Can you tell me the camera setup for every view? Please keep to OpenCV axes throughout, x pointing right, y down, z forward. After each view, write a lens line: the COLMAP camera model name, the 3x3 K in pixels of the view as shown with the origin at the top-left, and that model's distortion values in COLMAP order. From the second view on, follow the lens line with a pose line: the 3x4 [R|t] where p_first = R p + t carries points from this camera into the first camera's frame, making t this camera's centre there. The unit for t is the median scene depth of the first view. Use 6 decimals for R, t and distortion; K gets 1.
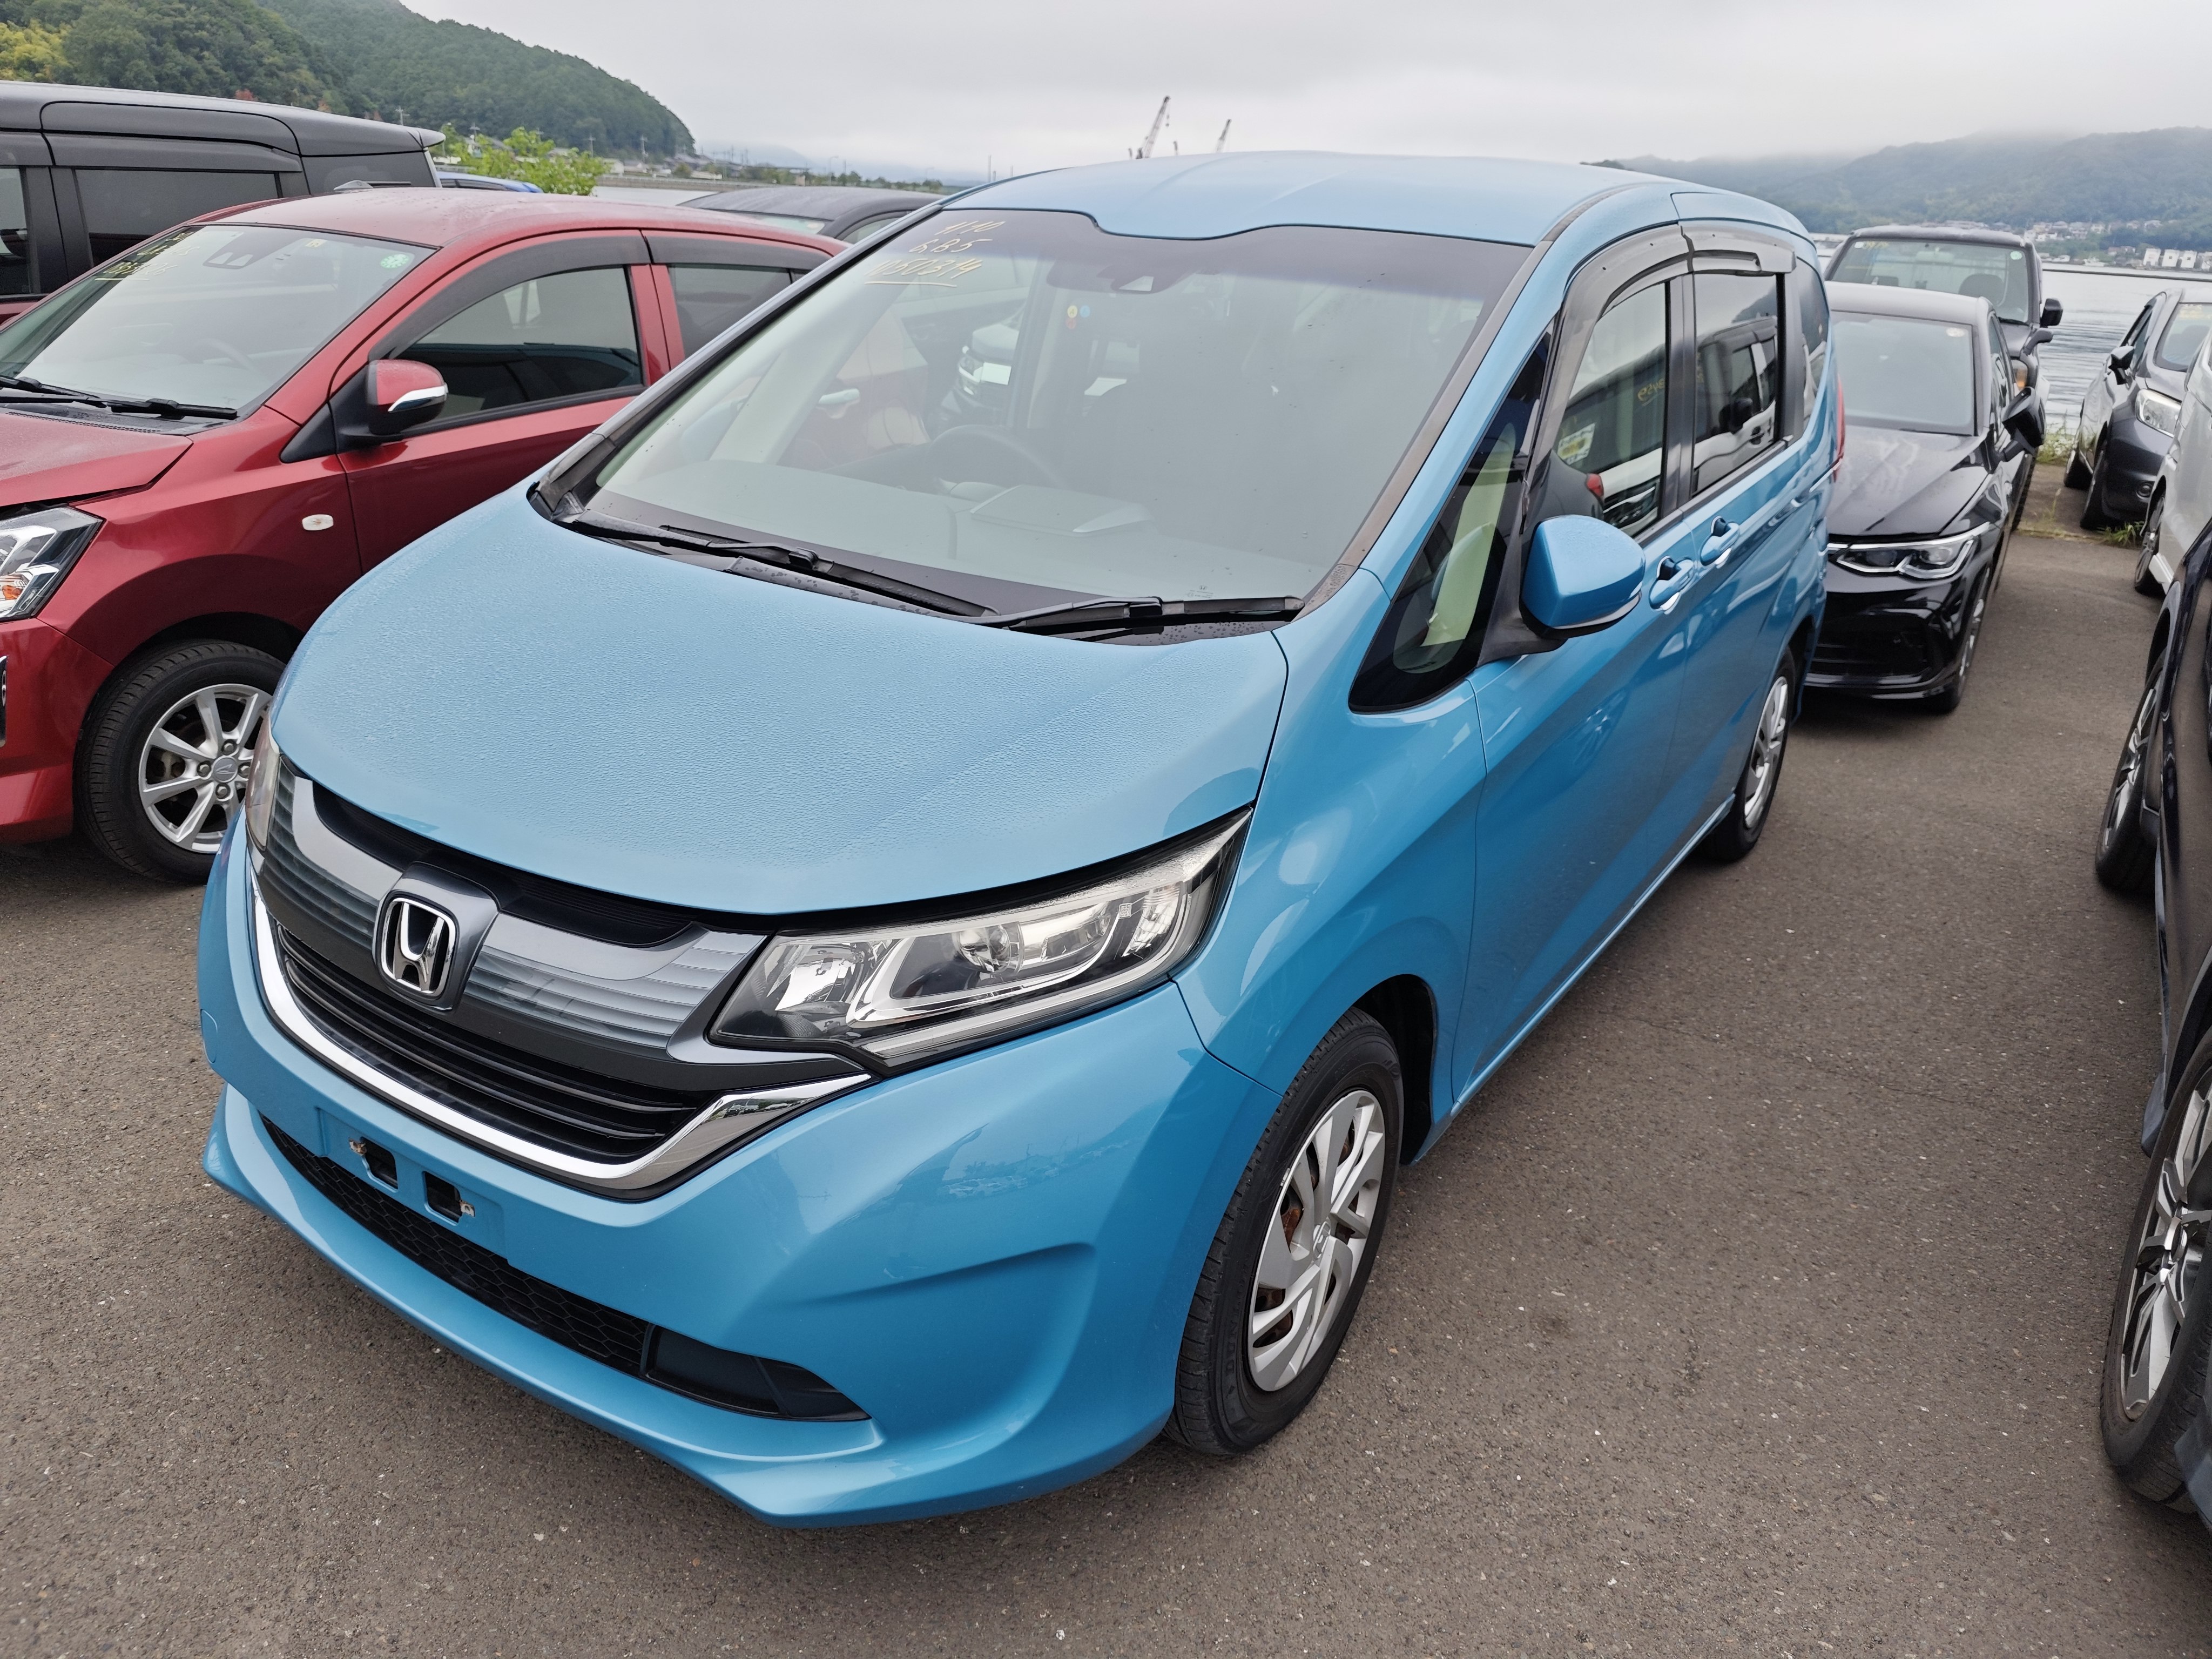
lens RADIAL K [[1543.1, 0, 1104.6], [0, 1543.1, 865.3], [0, 0, 1]] dist [0.007911, 0.001874]
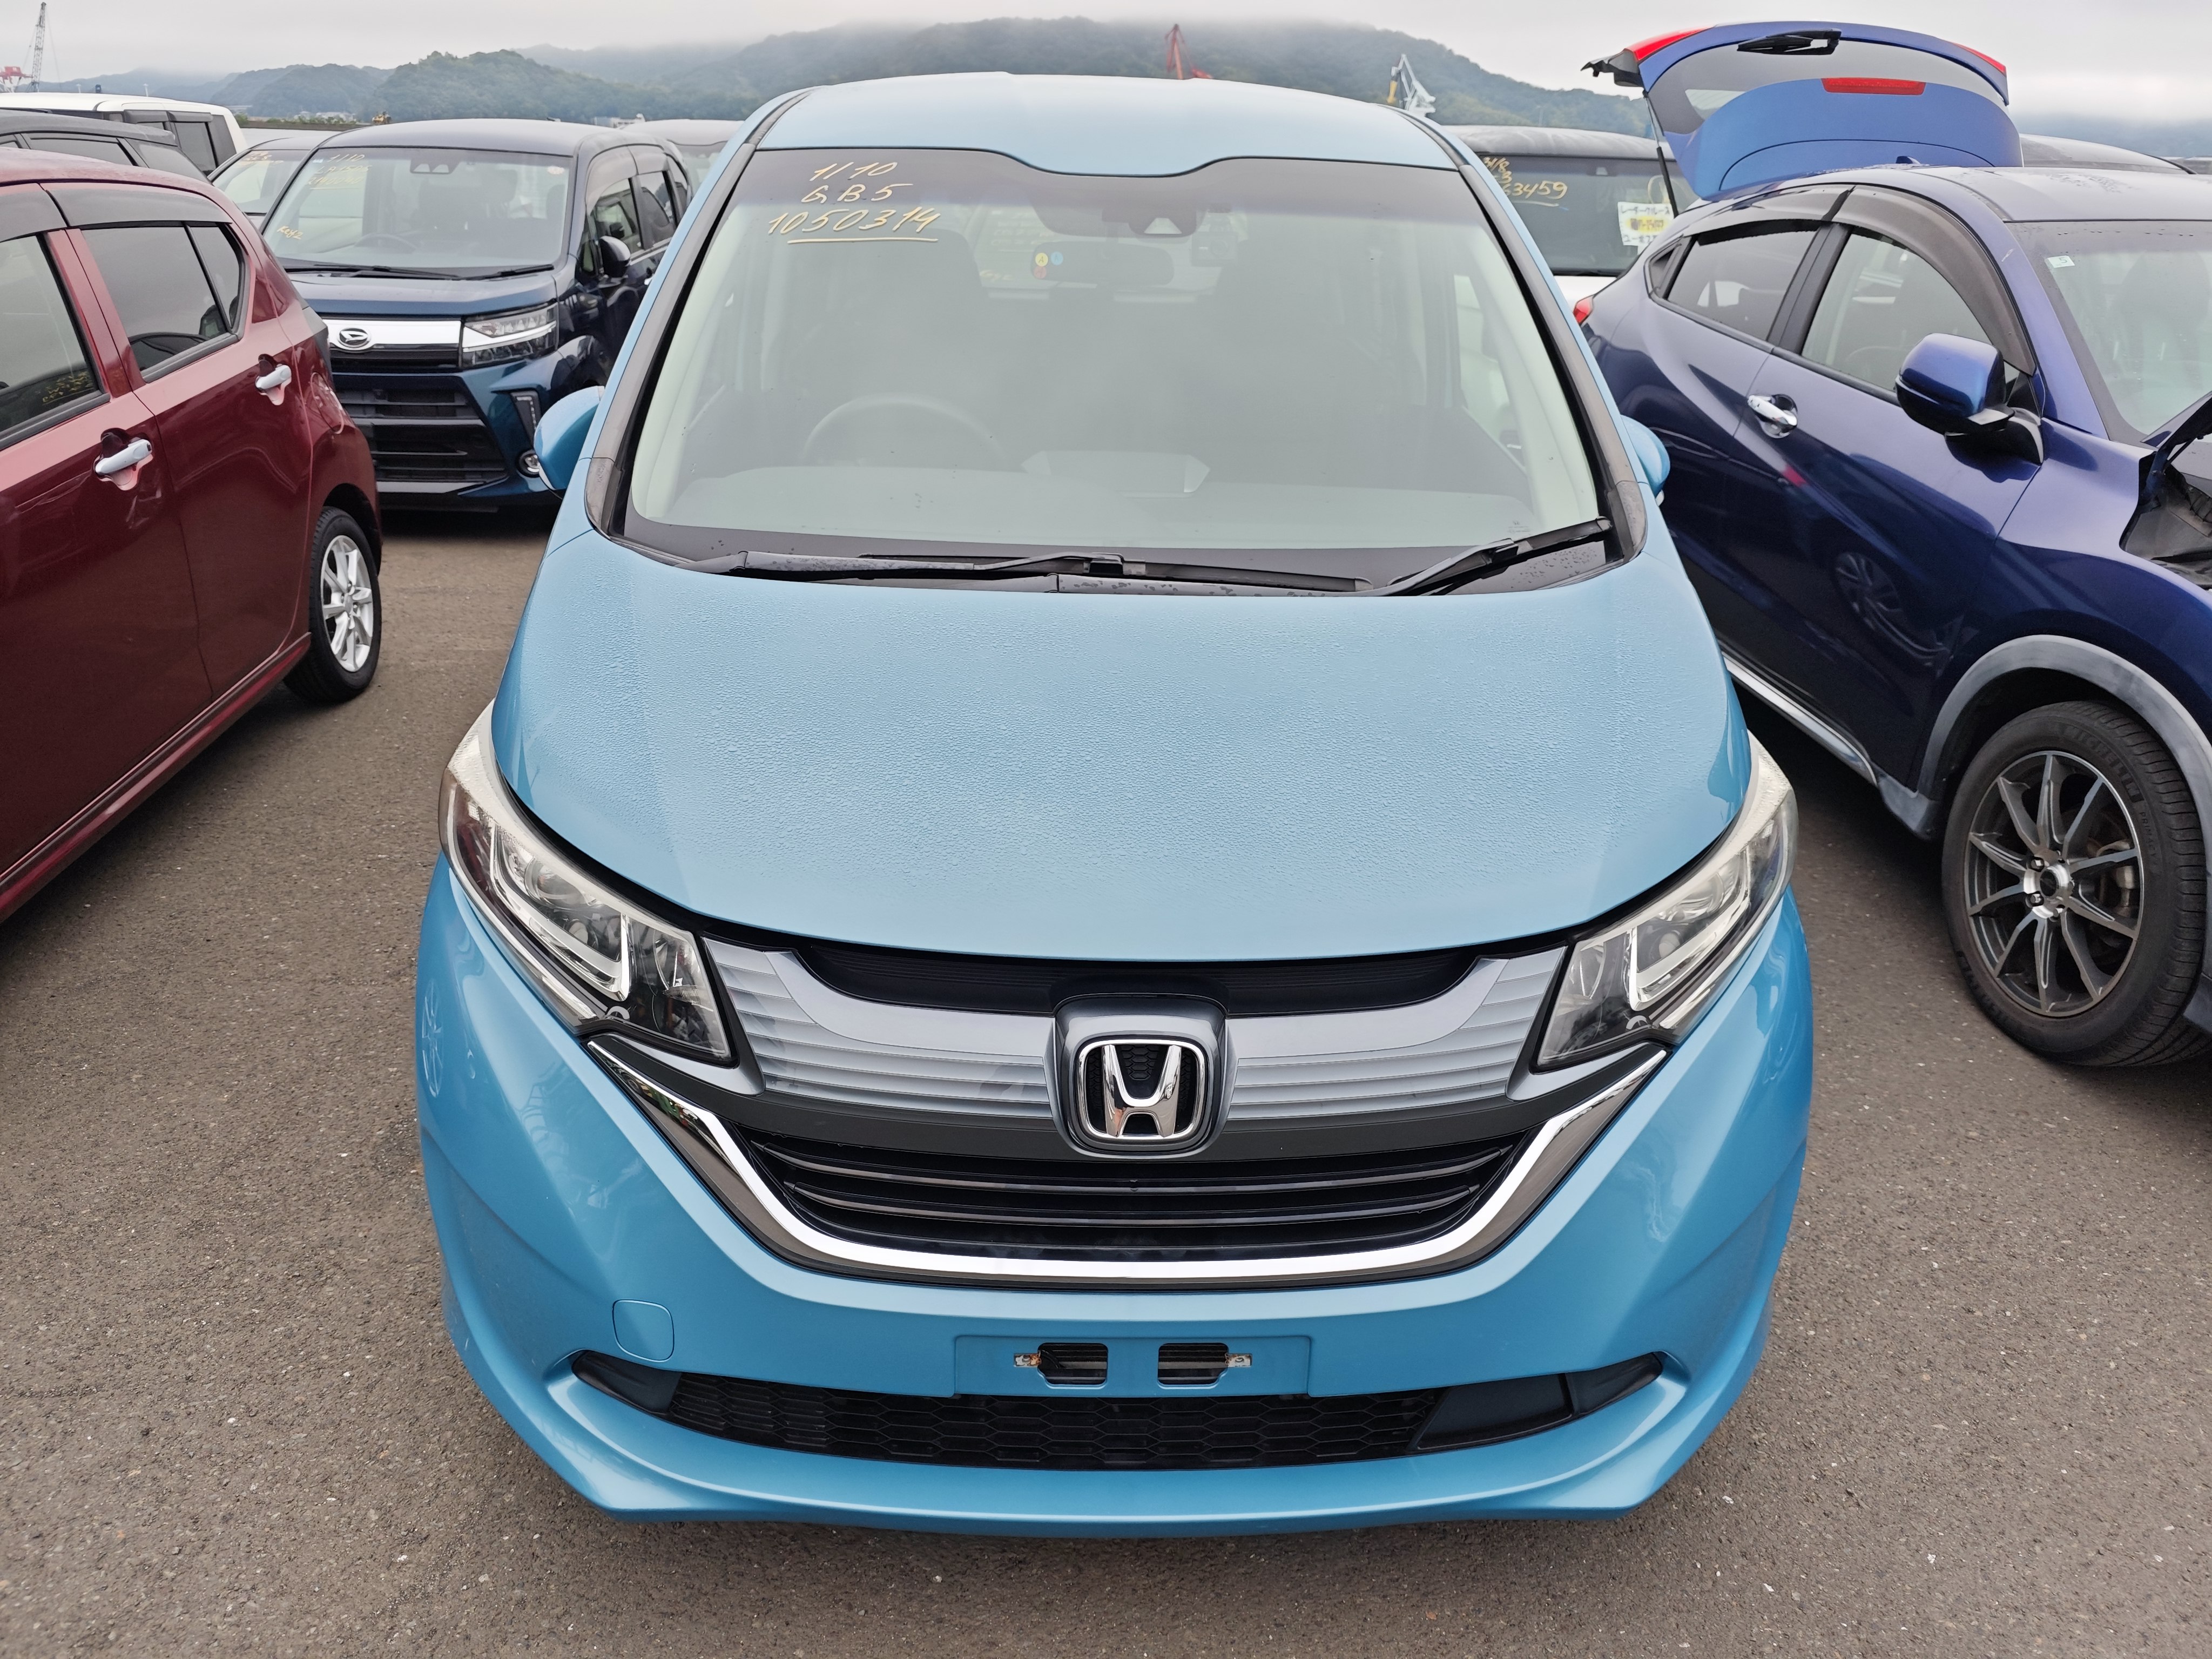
lens RADIAL K [[1536.2, 0, 1106.0], [0, 1536.2, 829.5], [0, 0, 1]] dist [0.002502, 0.001230]
pose [[0.831842, -0.253626, 0.493673, -0.722323], [0.233841, 0.966837, 0.102691, -0.150128], [-0.503347, 0.030018, 0.863563, 0.251390]]
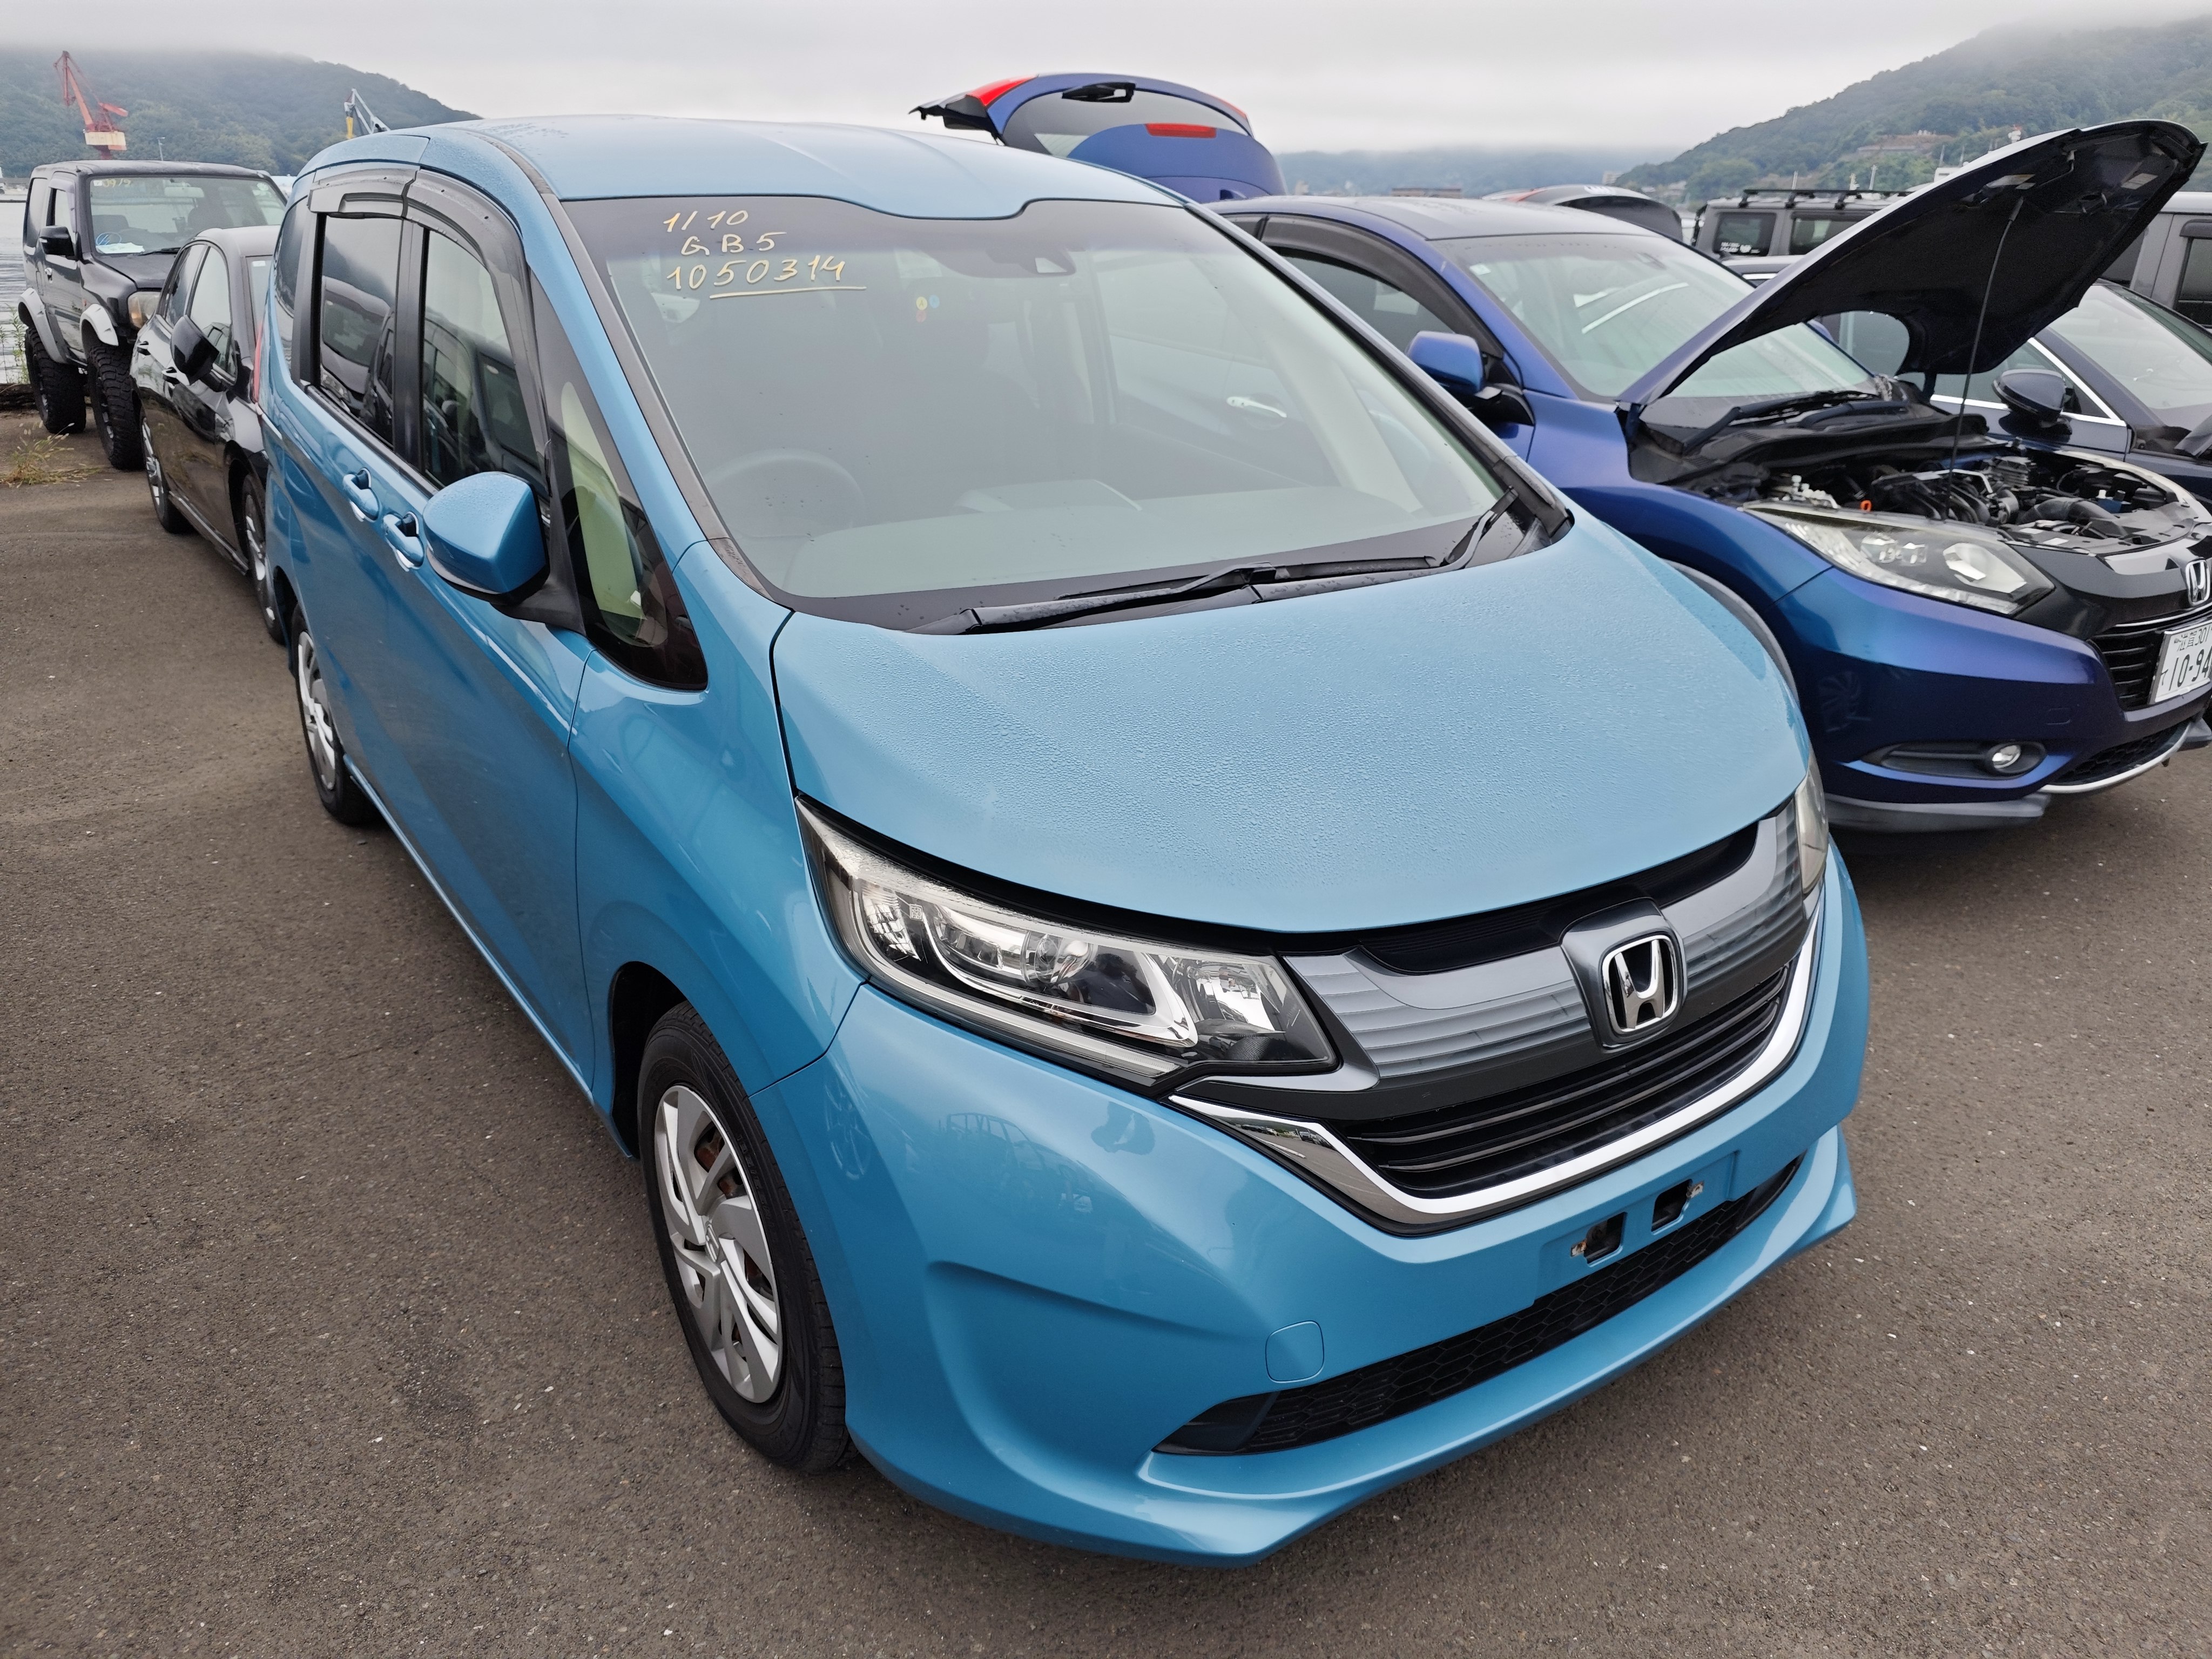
lens RADIAL K [[1539.7, 0, 1106.0], [0, 1539.7, 829.5], [0, 0, 1]] dist [0.002684, -0.004973]
pose [[0.416178, -0.387560, 0.822553, -1.173048], [0.366070, 0.899482, 0.238590, -0.341407], [-0.832339, 0.201815, 0.516219, 0.656668]]
